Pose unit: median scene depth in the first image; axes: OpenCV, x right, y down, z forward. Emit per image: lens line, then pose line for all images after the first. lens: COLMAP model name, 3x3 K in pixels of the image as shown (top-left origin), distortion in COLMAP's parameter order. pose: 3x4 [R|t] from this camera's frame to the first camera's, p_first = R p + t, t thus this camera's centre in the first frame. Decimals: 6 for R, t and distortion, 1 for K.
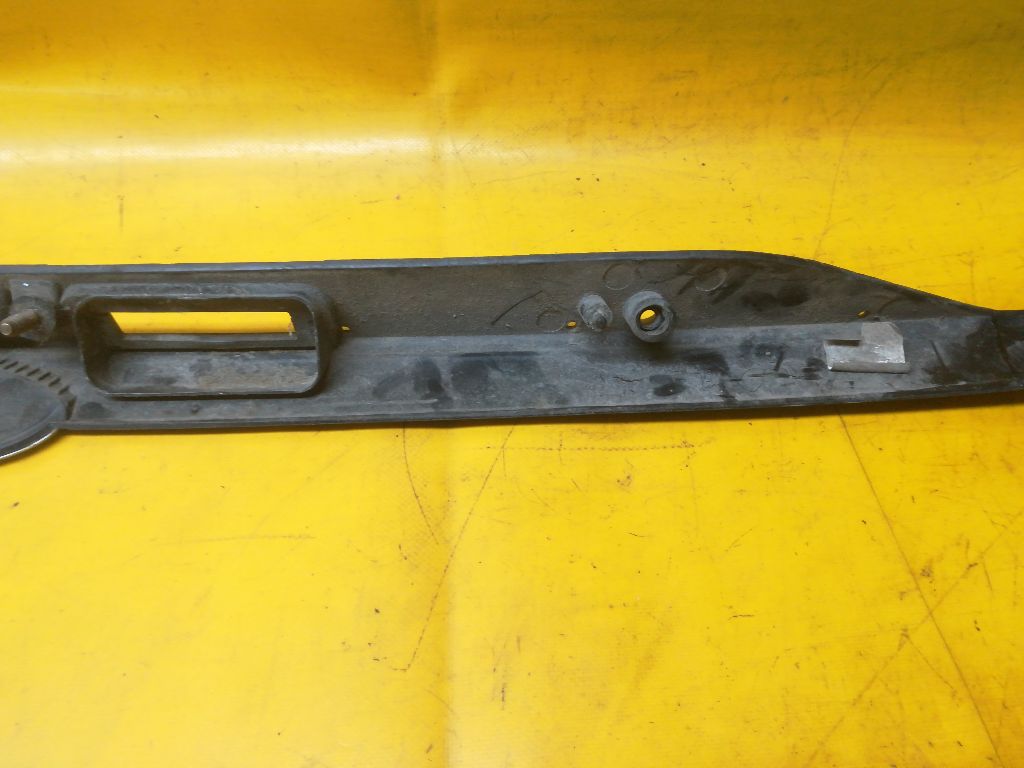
lens RADIAL K [[792.5, 0, 517.1], [0, 792.5, 384.5], [0, 0, 1]] dist [0.058129, -0.089691]
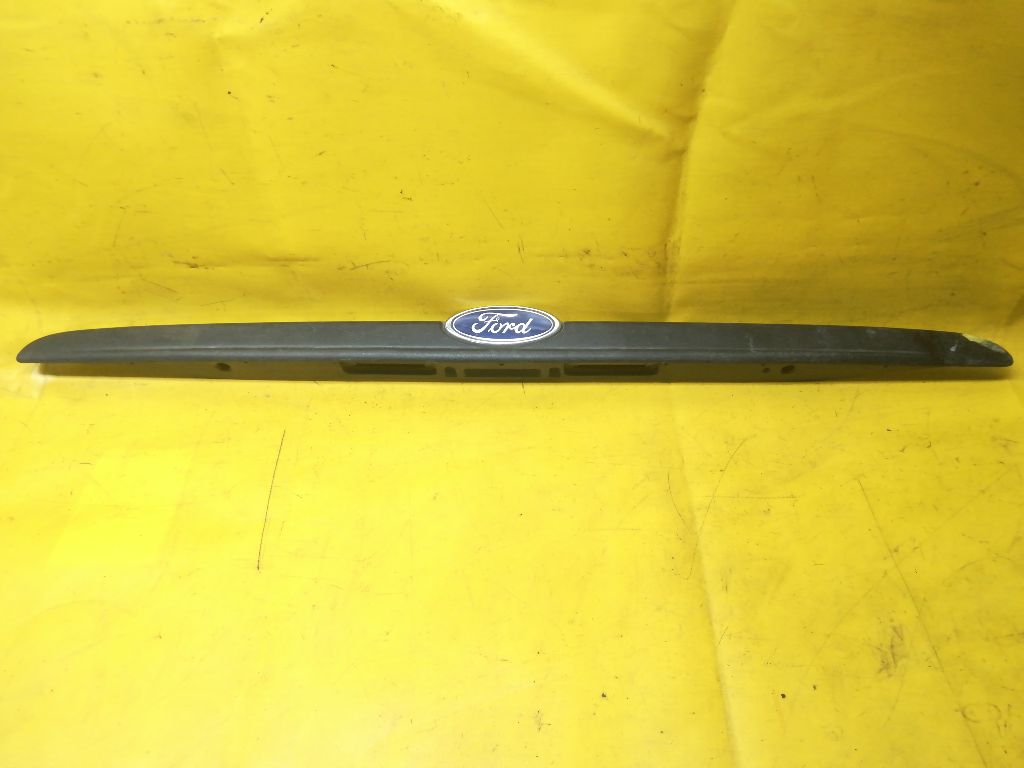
lens RADIAL K [[789.9, 0, 521.1], [0, 789.9, 385.7], [0, 0, 1]] dist [0.050007, -0.078742]
pose [[0.996752, 0.005091, -0.080366, -0.436804], [-0.012112, 0.996125, -0.087109, -0.040255], [0.079611, 0.087800, 0.992952, -1.549532]]
